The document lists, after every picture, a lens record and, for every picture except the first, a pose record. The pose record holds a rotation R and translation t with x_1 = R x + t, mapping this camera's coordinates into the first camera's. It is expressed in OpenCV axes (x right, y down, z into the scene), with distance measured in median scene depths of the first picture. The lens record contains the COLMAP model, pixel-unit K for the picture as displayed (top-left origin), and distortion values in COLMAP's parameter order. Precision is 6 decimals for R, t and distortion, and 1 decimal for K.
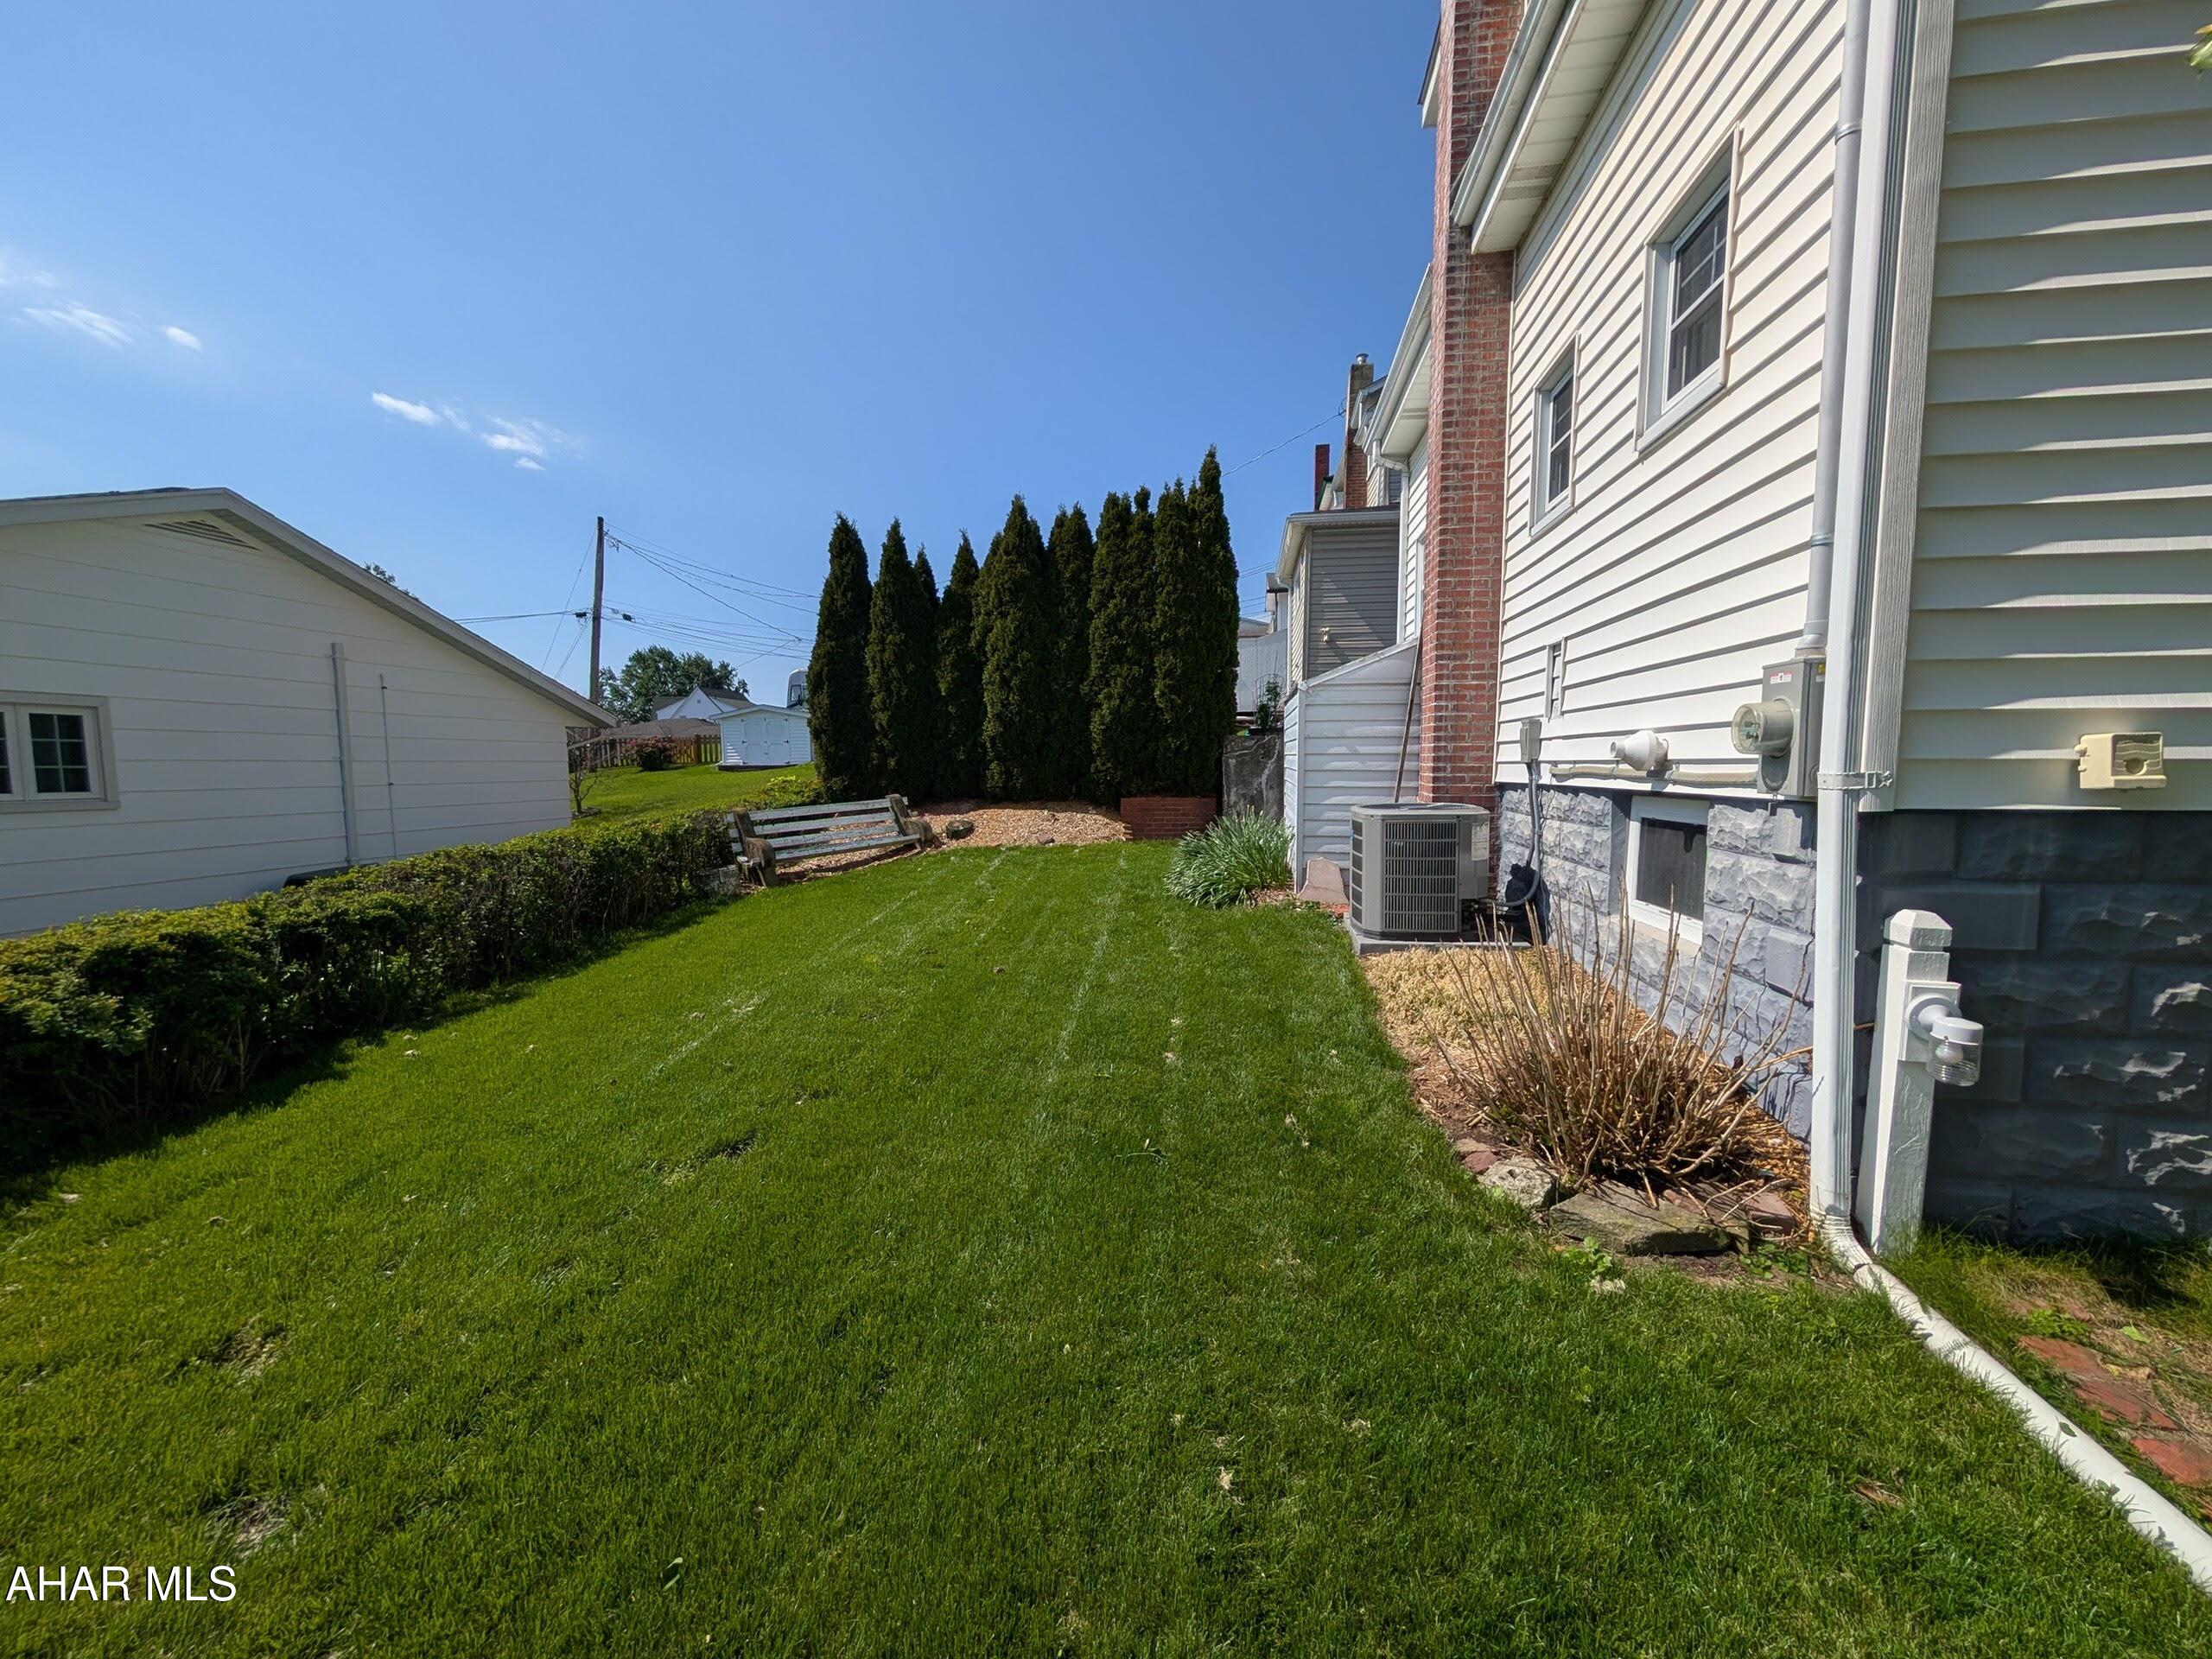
lens RADIAL K [[833.0, 0, 1099.2], [0, 833.0, 833.4], [0, 0, 1]] dist [0.000728, -0.000209]
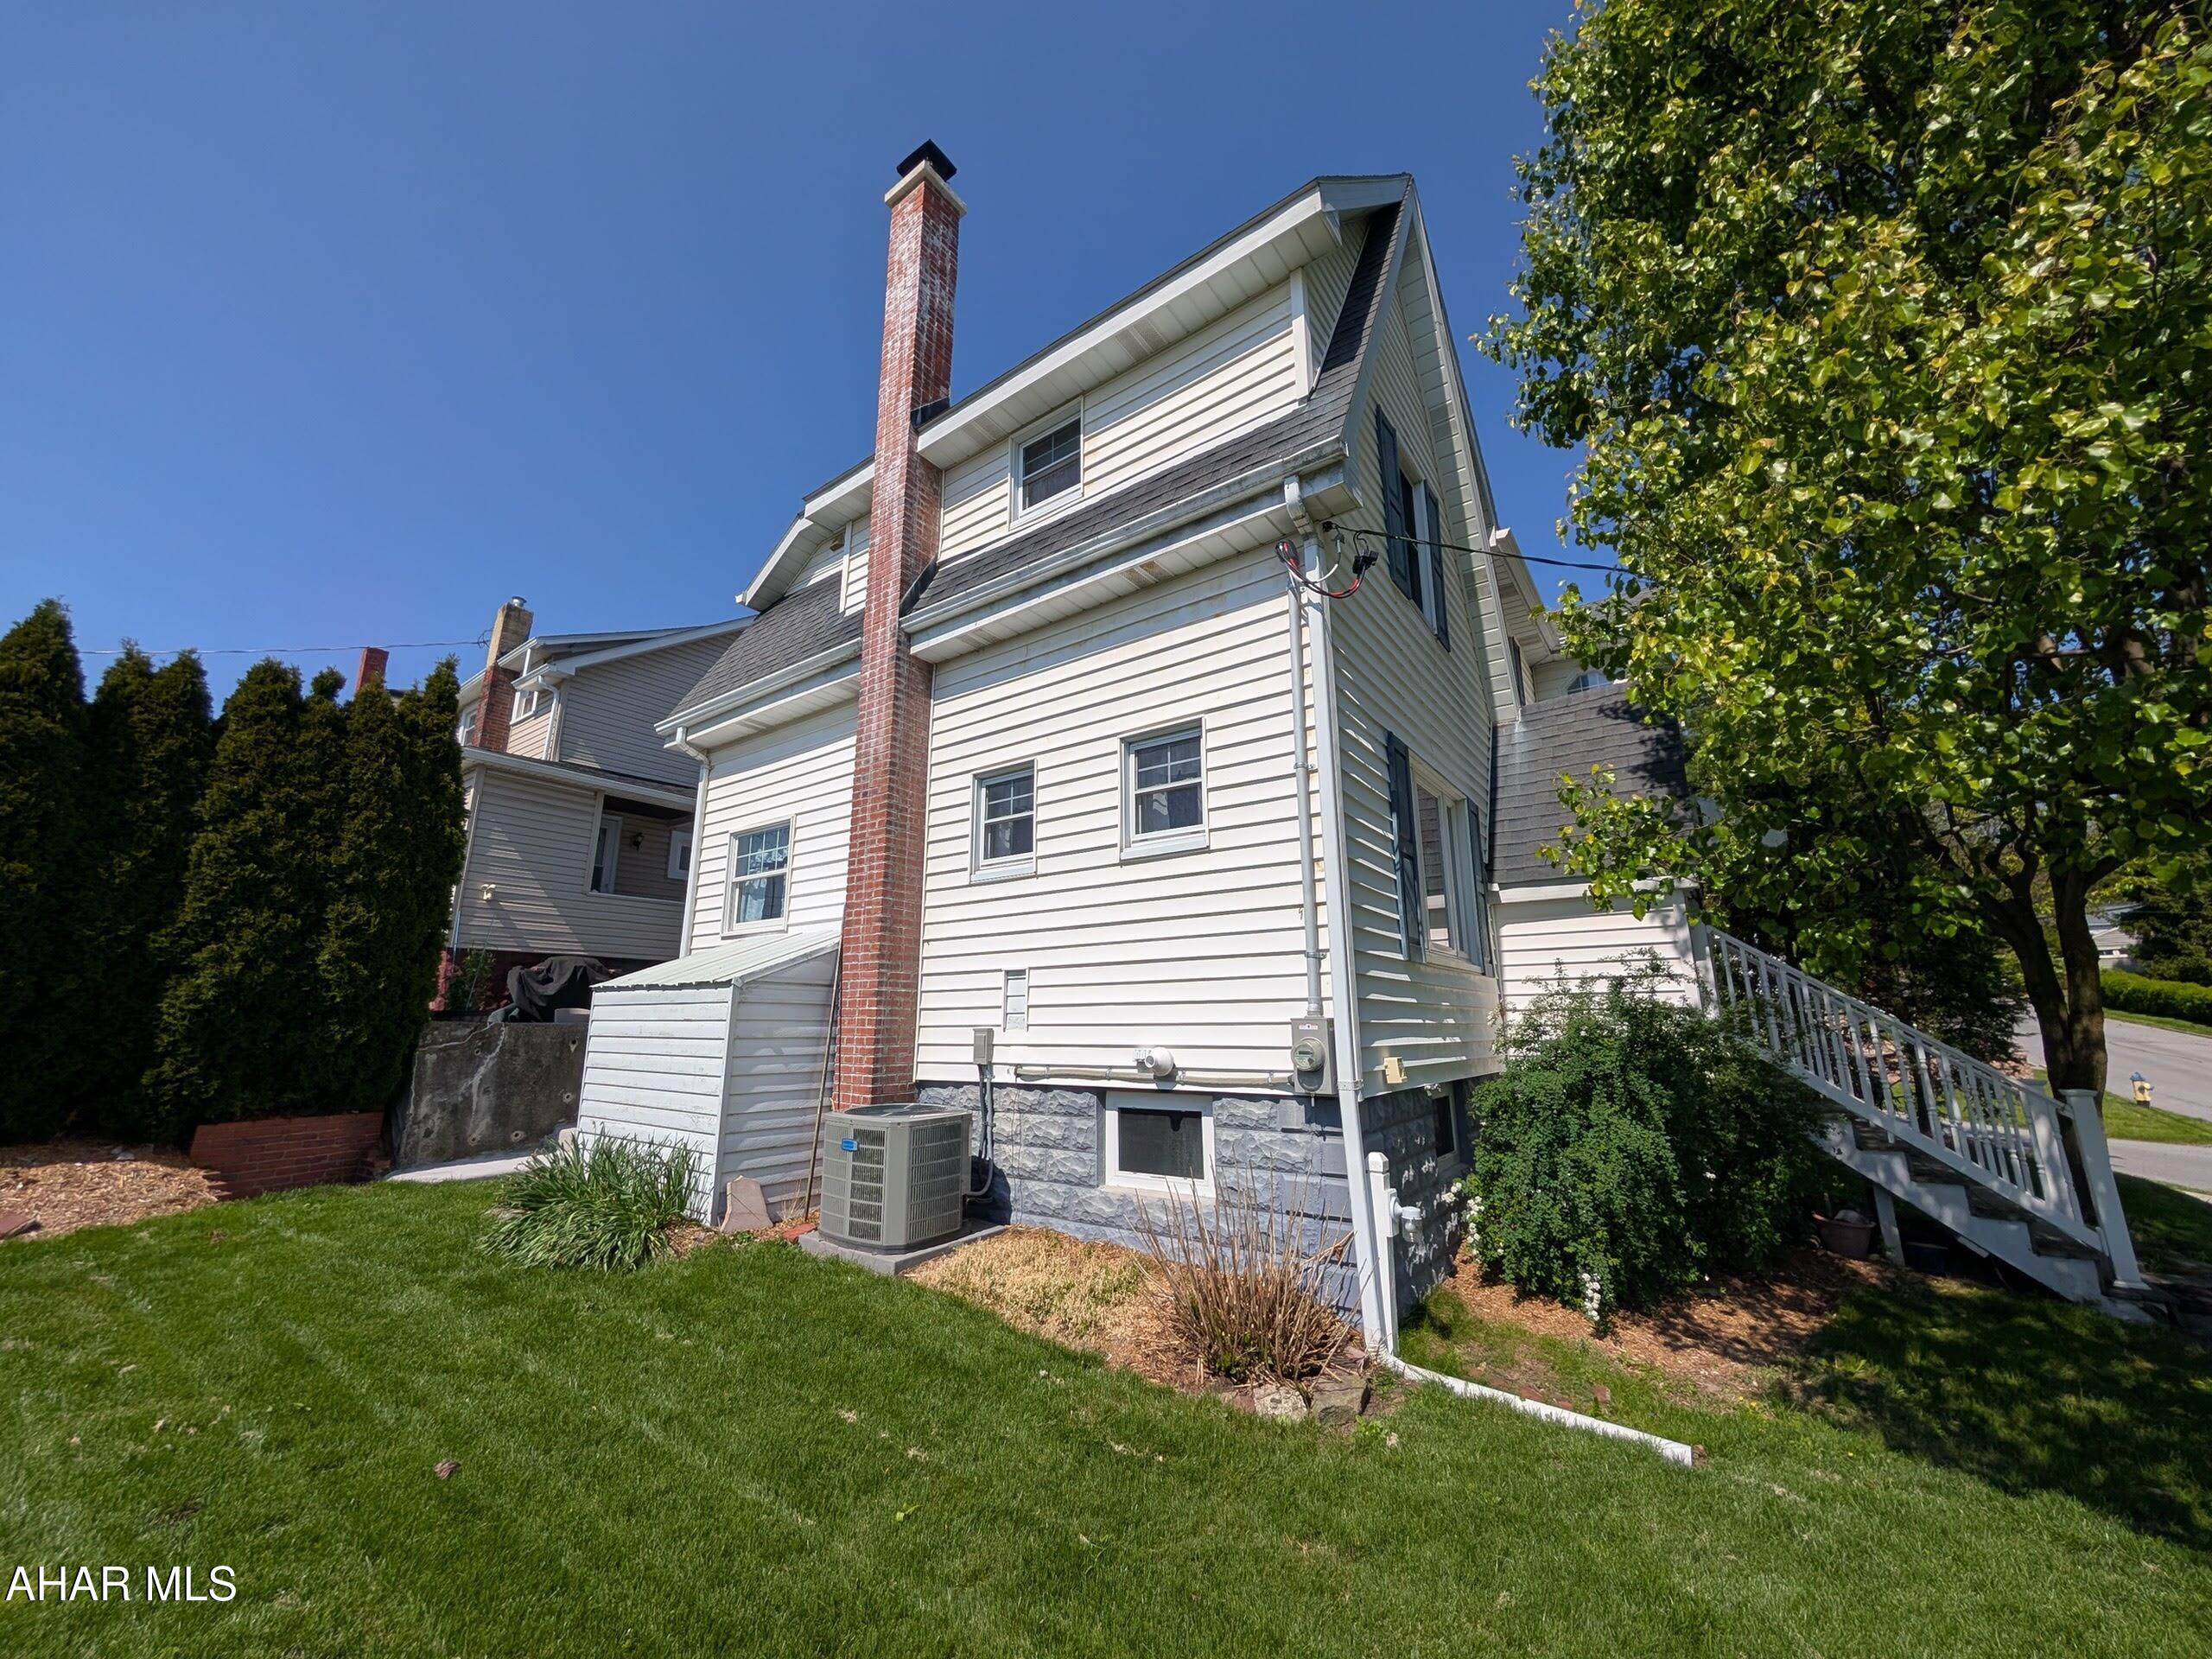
lens RADIAL K [[833.0, 0, 1099.2], [0, 833.0, 833.4], [0, 0, 1]] dist [0.000728, -0.000209]
pose [[0.447652, 0.203287, 0.870794, -0.534308], [0.079822, 0.960844, -0.265343, -0.073458], [-0.890638, 0.188290, 0.413897, 0.288480]]
